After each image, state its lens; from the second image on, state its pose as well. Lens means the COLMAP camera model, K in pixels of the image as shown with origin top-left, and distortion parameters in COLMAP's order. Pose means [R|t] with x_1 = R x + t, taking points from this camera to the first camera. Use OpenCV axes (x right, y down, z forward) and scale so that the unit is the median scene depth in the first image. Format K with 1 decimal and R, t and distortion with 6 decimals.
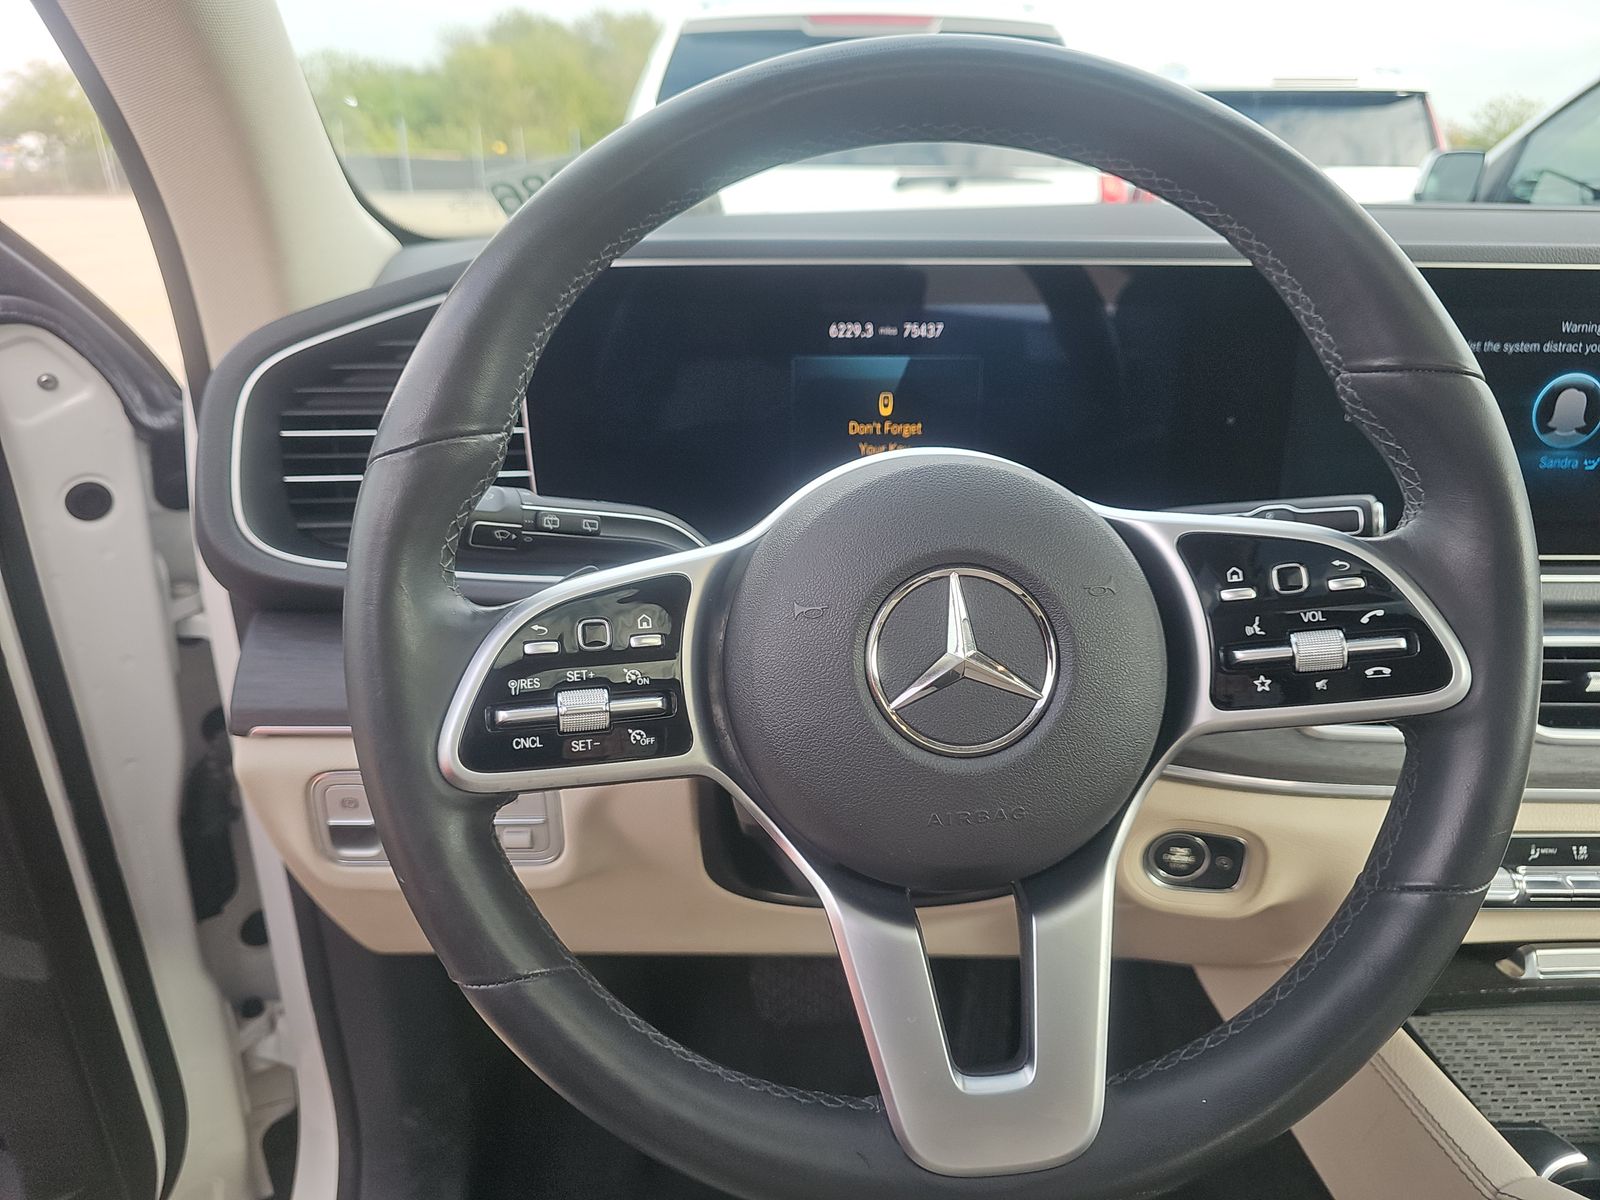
lens RADIAL K [[1087.0, 0, 817.6], [0, 1087.0, 617.9], [0, 0, 1]] dist [0.001627, 0.001011]
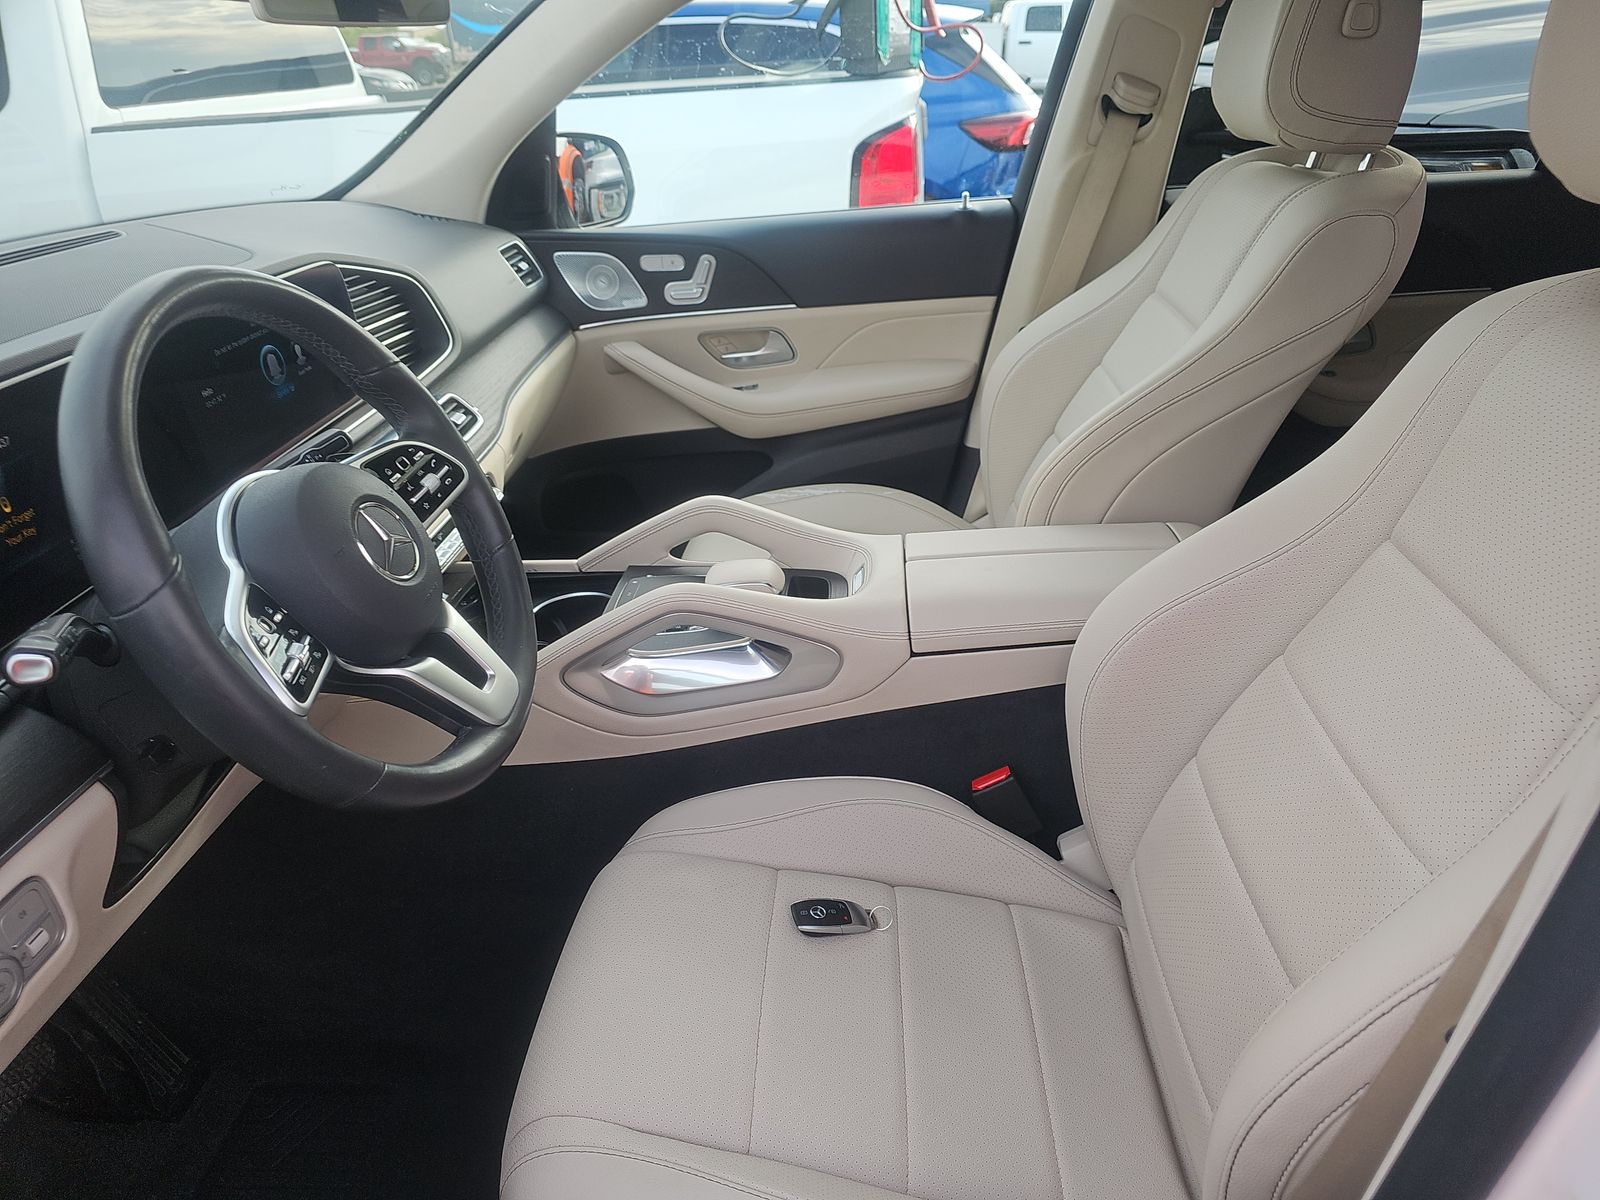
lens RADIAL K [[1045.5, 0, 803.7], [0, 1045.5, 605.9], [0, 0, 1]] dist [0.035376, -0.025012]
pose [[0.091372, -0.479062, 0.873012, -1.595134], [0.401305, 0.820055, 0.408000, -0.359248], [-0.911376, 0.313064, 0.267180, -0.286835]]
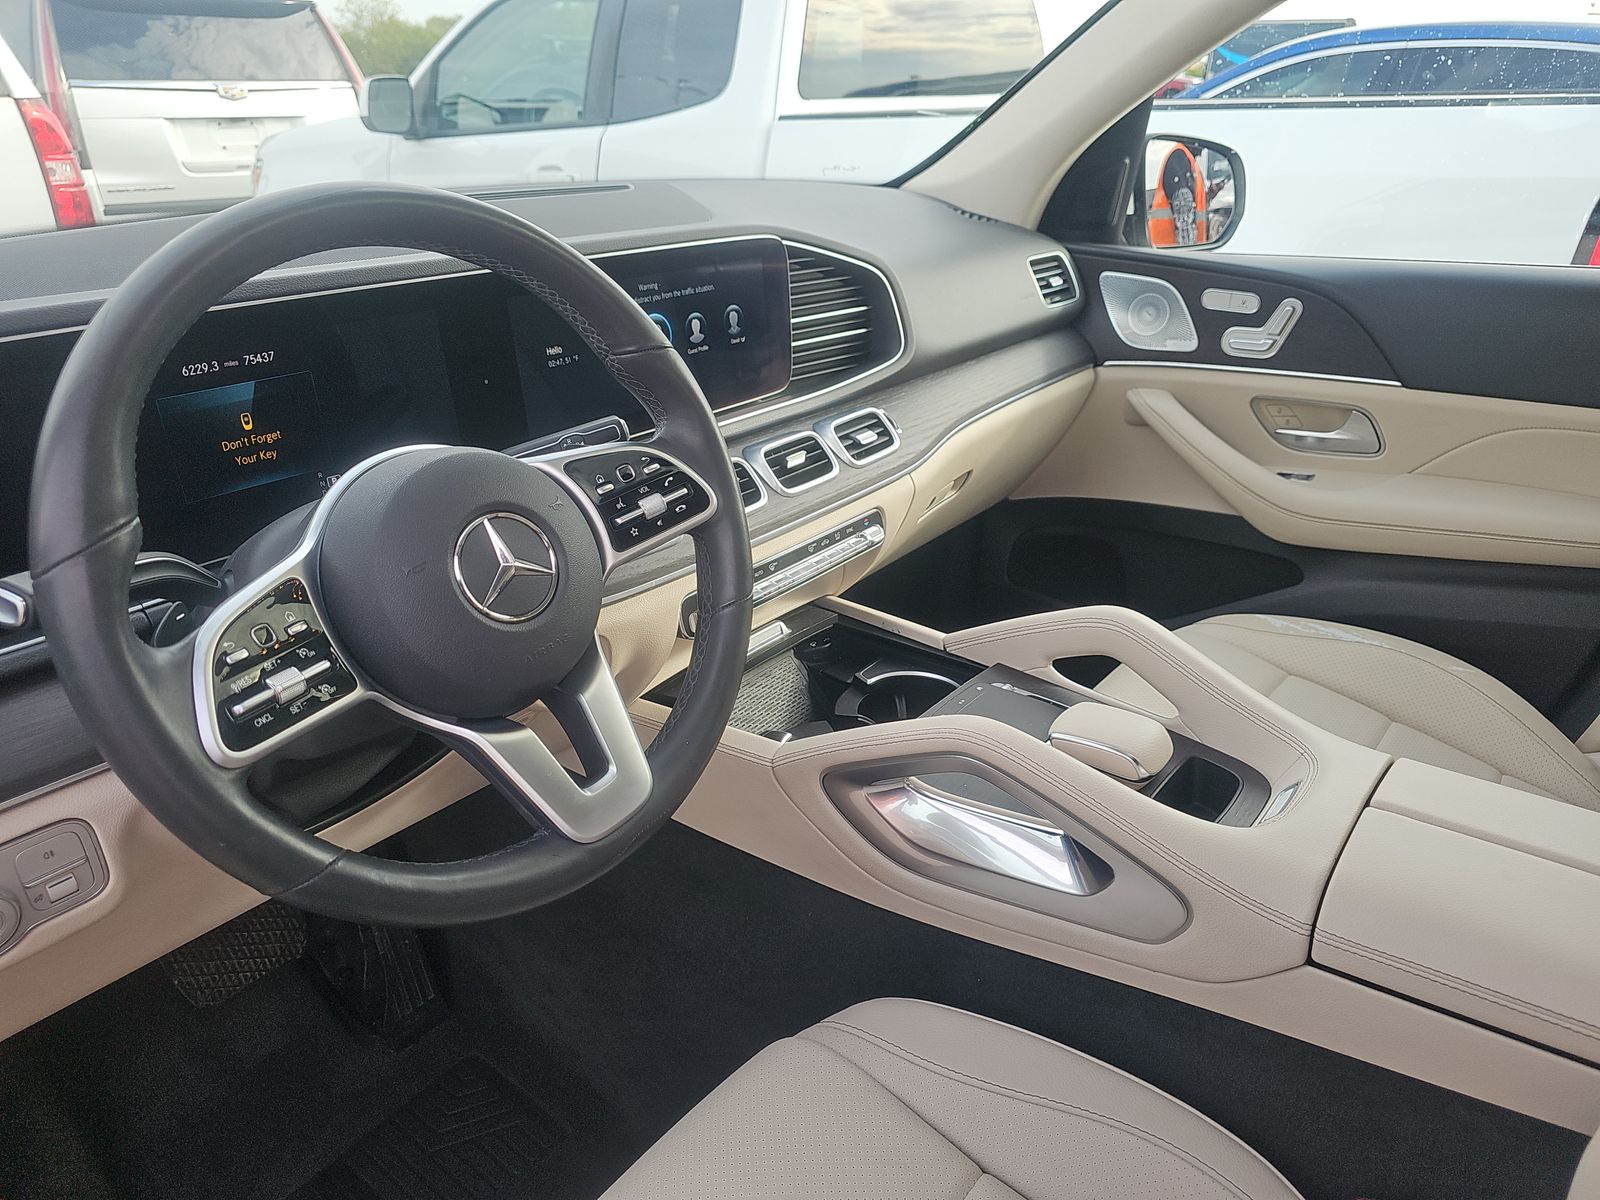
lens RADIAL K [[1045.5, 0, 803.7], [0, 1045.5, 605.9], [0, 0, 1]] dist [0.035376, -0.025012]
pose [[0.650420, -0.337904, 0.680275, -0.640787], [0.282050, 0.939009, 0.196750, -0.088450], [-0.705267, 0.063902, 0.706056, -0.436329]]
